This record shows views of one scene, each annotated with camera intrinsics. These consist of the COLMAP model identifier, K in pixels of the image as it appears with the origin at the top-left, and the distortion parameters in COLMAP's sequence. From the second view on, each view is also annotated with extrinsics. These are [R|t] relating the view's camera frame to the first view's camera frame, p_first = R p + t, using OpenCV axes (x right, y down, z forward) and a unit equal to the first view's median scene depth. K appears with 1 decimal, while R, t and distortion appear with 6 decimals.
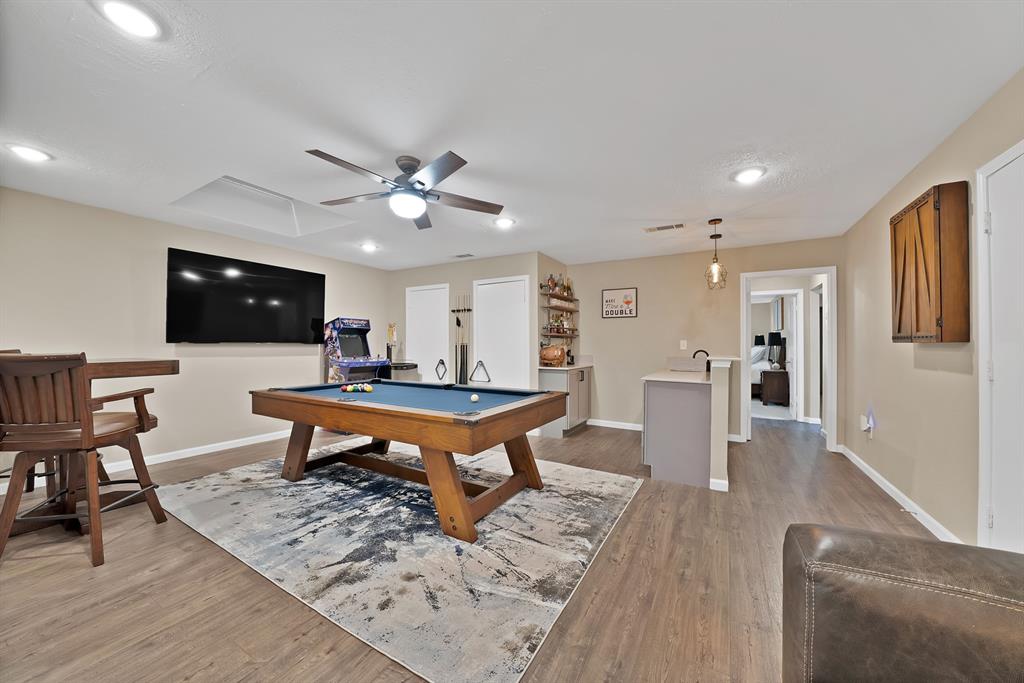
lens RADIAL K [[368.5, 0, 514.1], [0, 368.5, 344.9], [0, 0, 1]] dist [-0.024583, 0.001468]
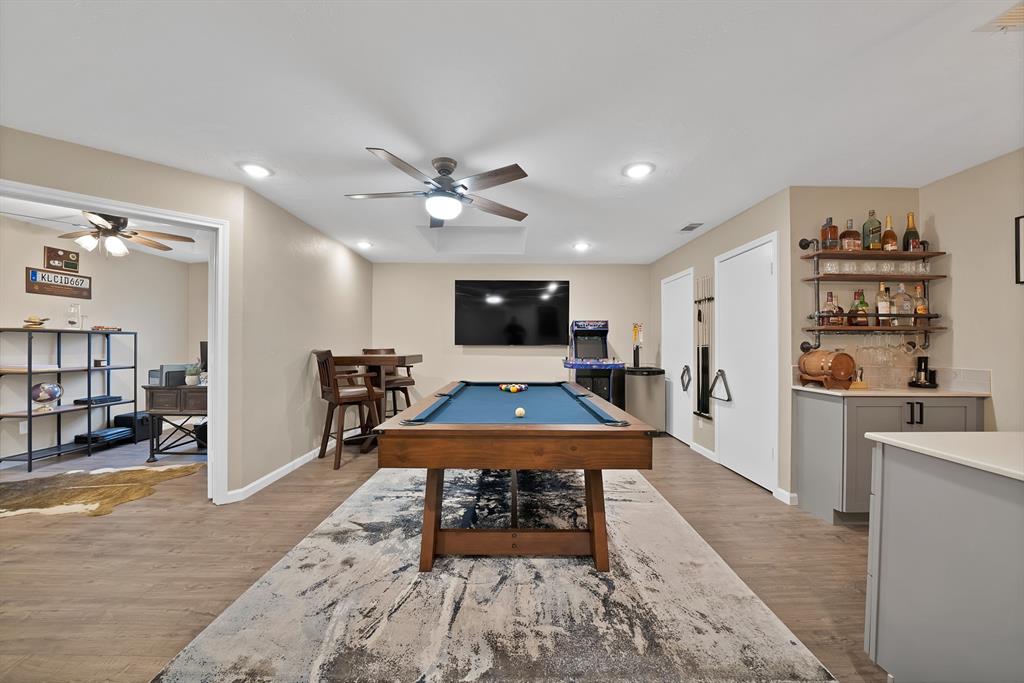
lens RADIAL K [[368.5, 0, 514.9], [0, 368.5, 343.3], [0, 0, 1]] dist [-0.024583, 0.001468]
pose [[0.498562, -0.005386, -0.866837, 0.544458], [-0.003635, 0.999959, -0.008304, 0.000097], [0.866846, 0.007291, 0.498522, 0.540275]]
